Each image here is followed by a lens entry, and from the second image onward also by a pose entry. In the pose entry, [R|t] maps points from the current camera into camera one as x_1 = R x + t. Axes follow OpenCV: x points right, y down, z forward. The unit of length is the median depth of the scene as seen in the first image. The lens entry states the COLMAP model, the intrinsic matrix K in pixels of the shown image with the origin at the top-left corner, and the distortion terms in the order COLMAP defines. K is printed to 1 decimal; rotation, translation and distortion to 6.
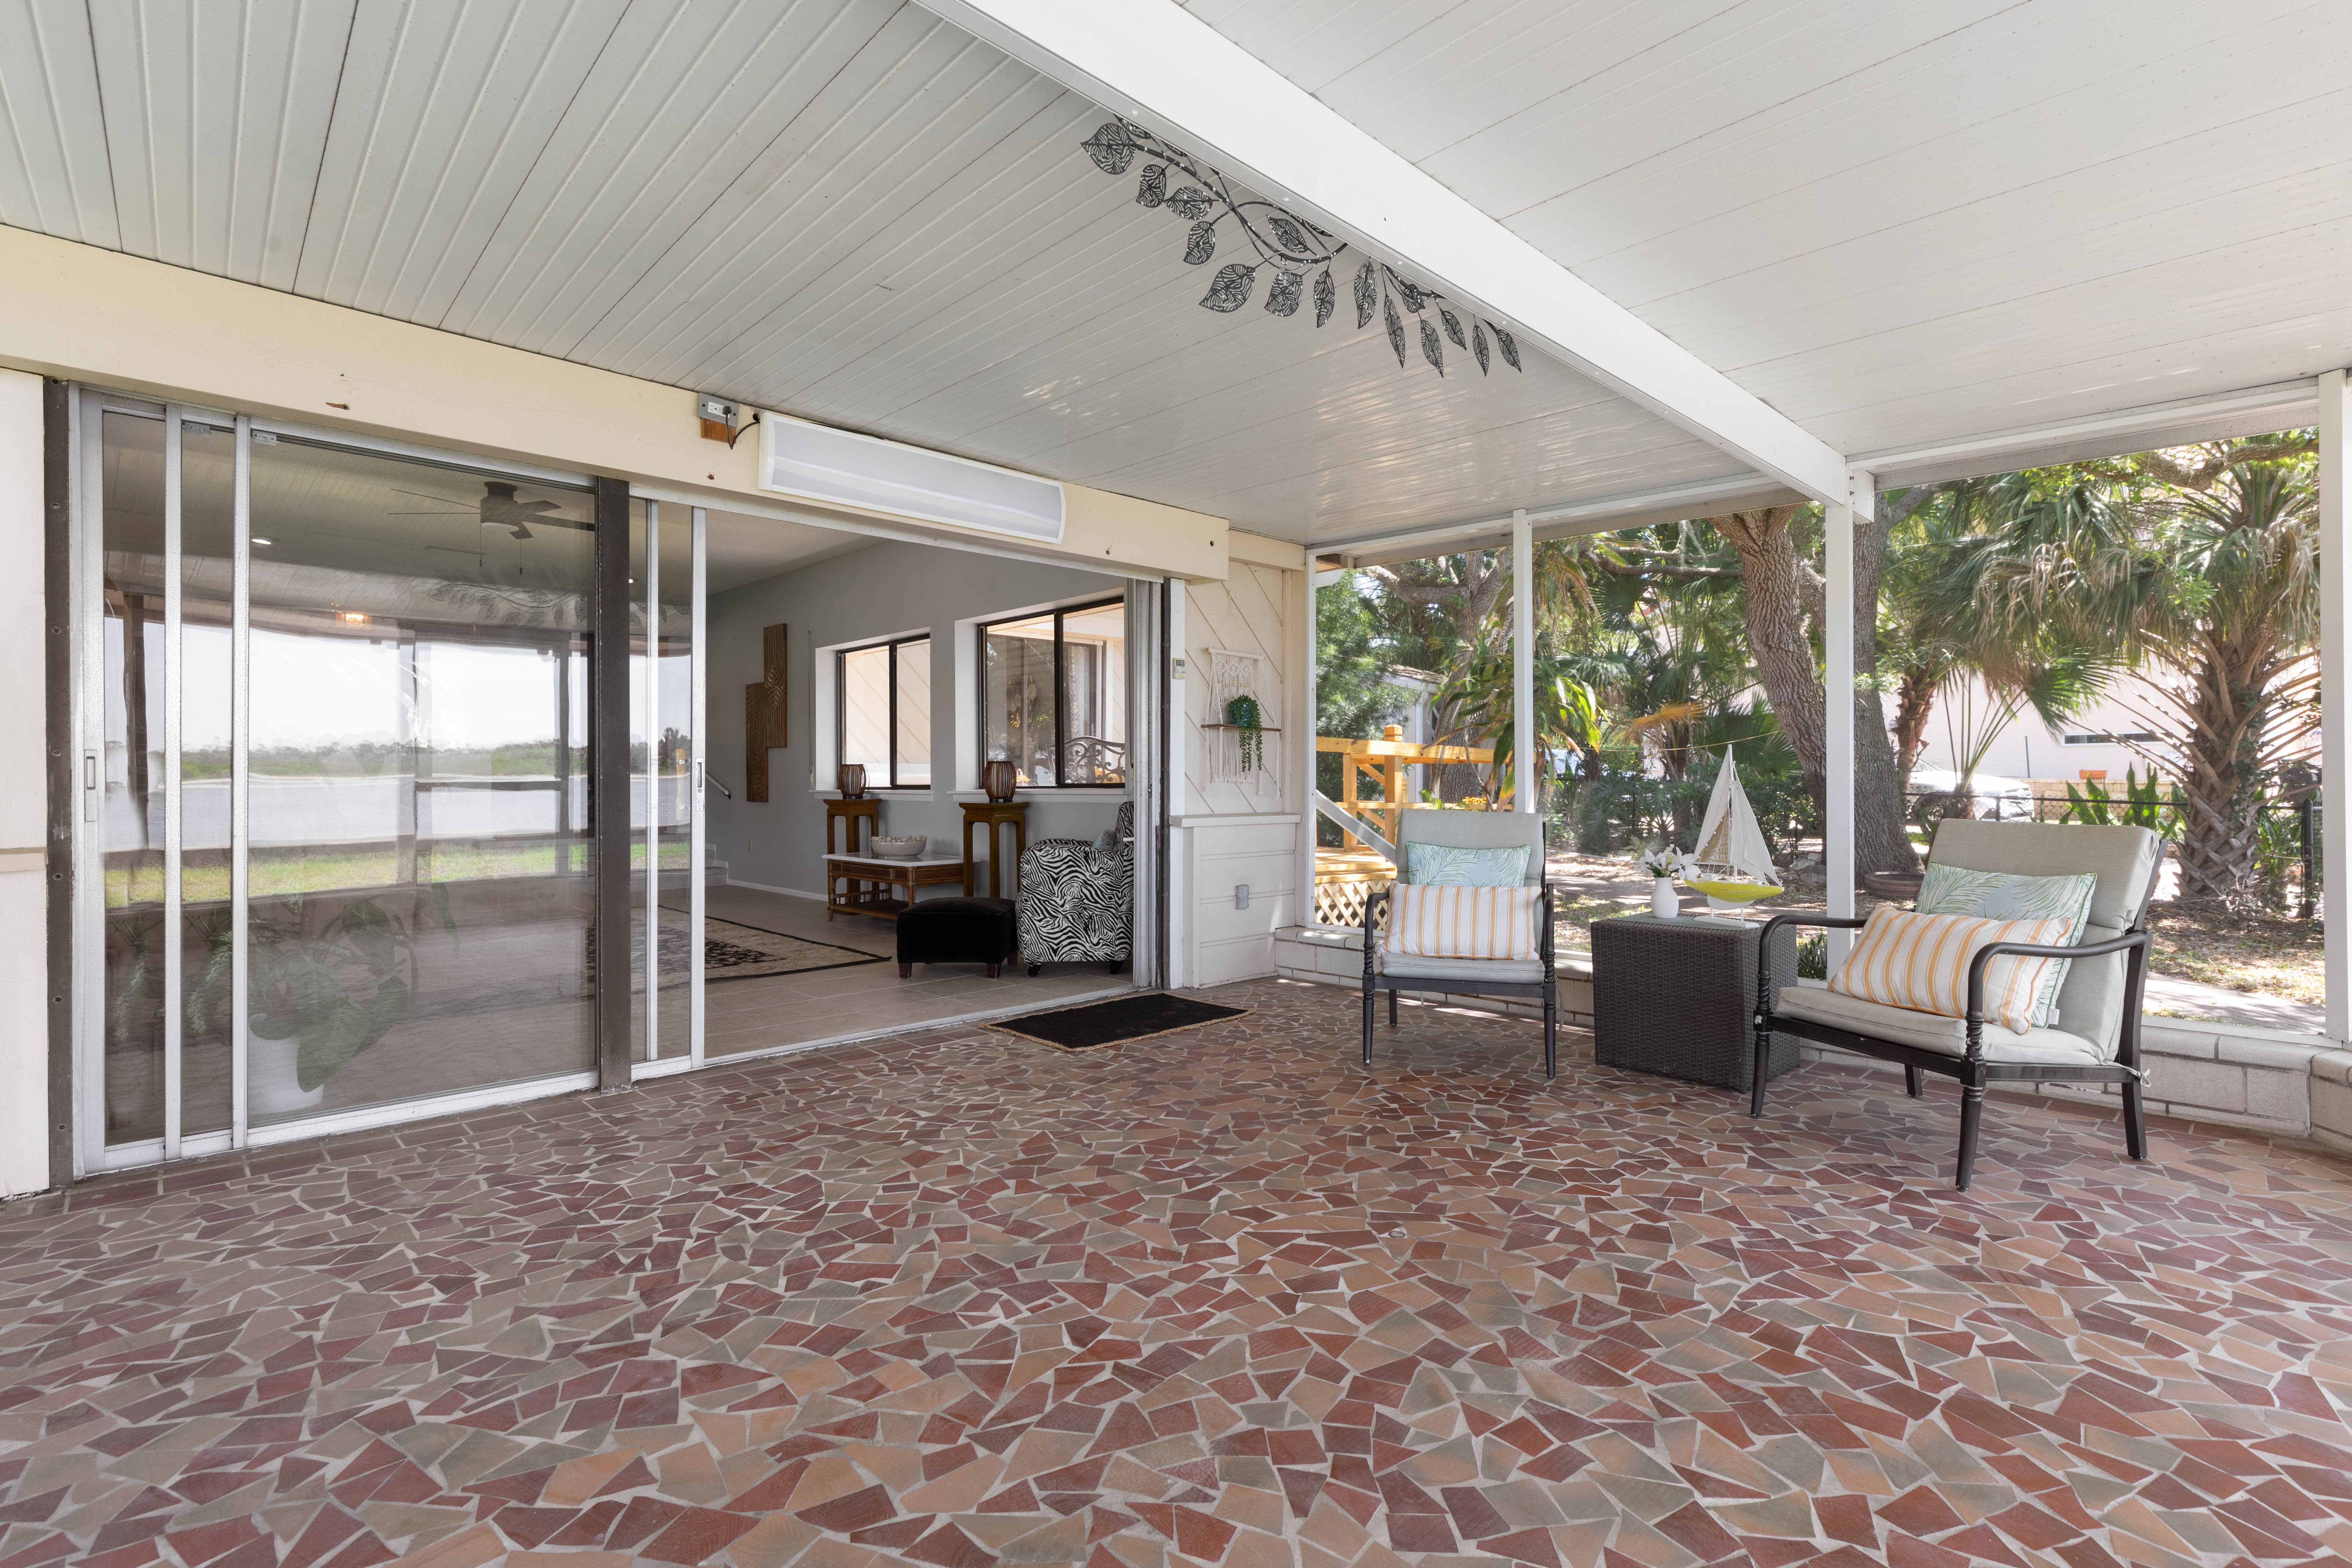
lens RADIAL K [[1071.1, 0, 1162.0], [0, 1071.1, 794.0], [0, 0, 1]] dist [0.010889, -0.001999]
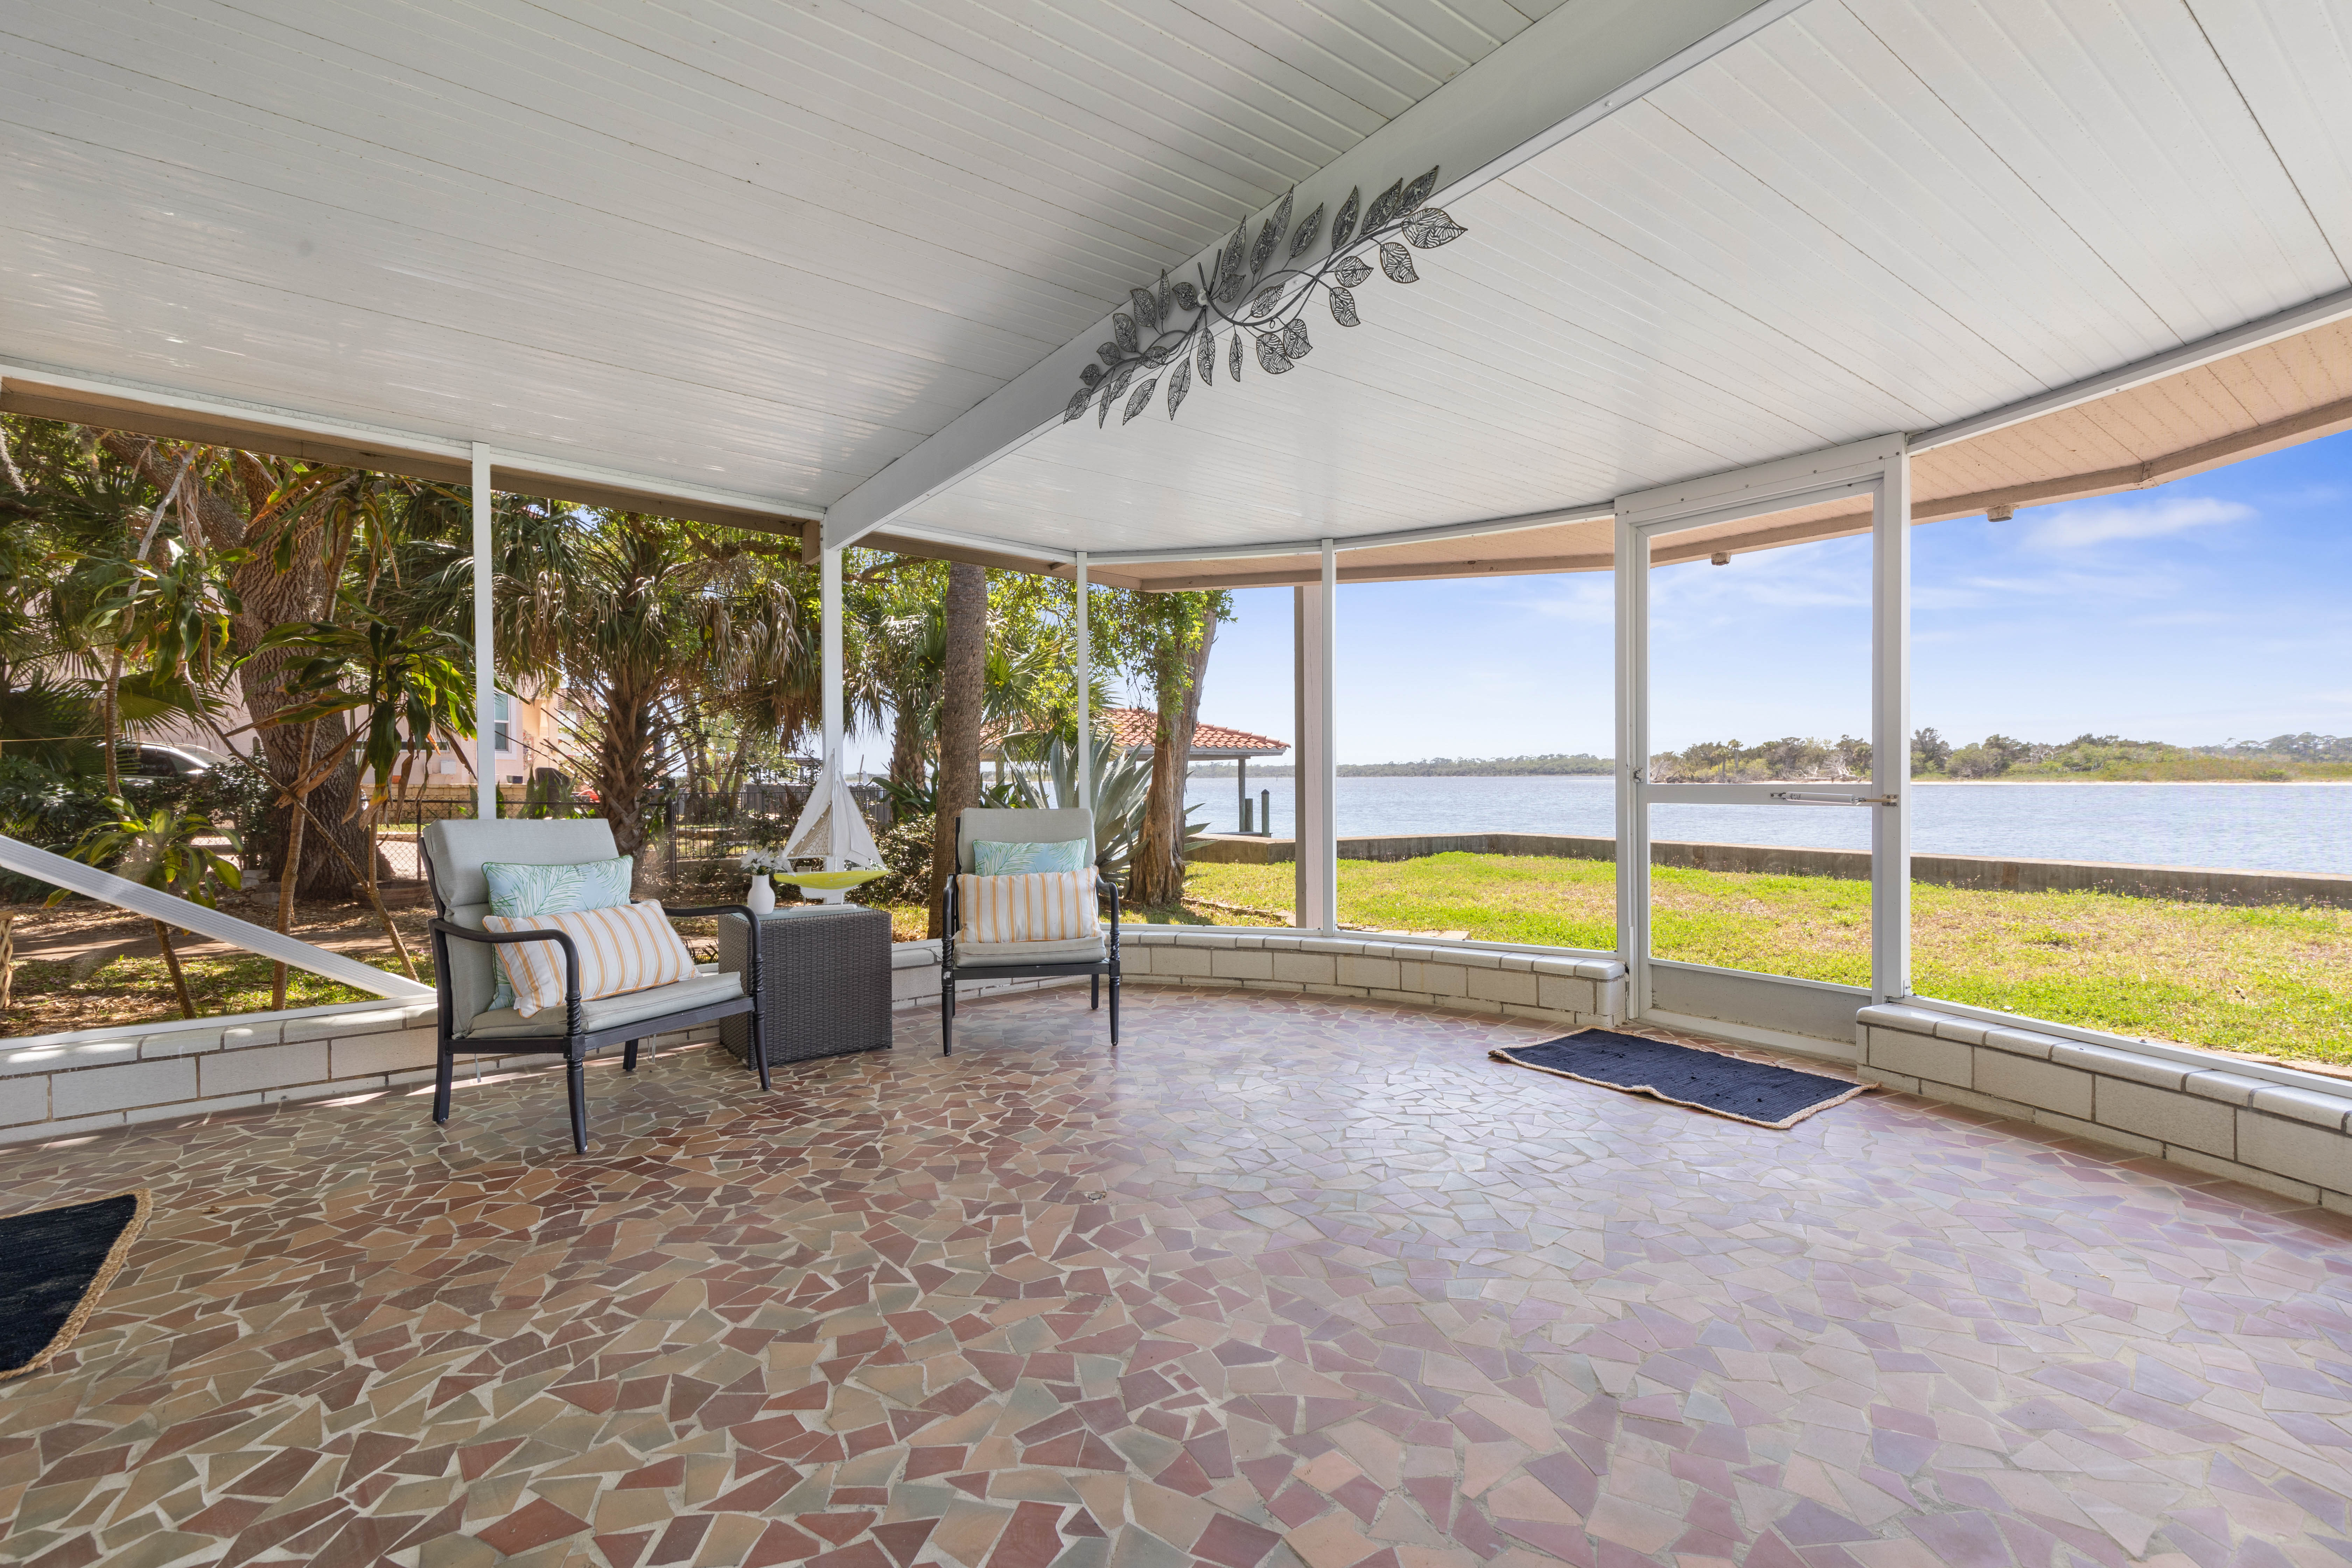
lens RADIAL K [[1071.1, 0, 1229.8], [0, 1071.1, 774.3], [0, 0, 1]] dist [0.010889, -0.001999]
pose [[0.094738, 0.008478, 0.995466, -0.680364], [0.016713, 0.999809, -0.010106, 0.001599], [-0.995362, 0.017594, 0.094578, 0.614285]]
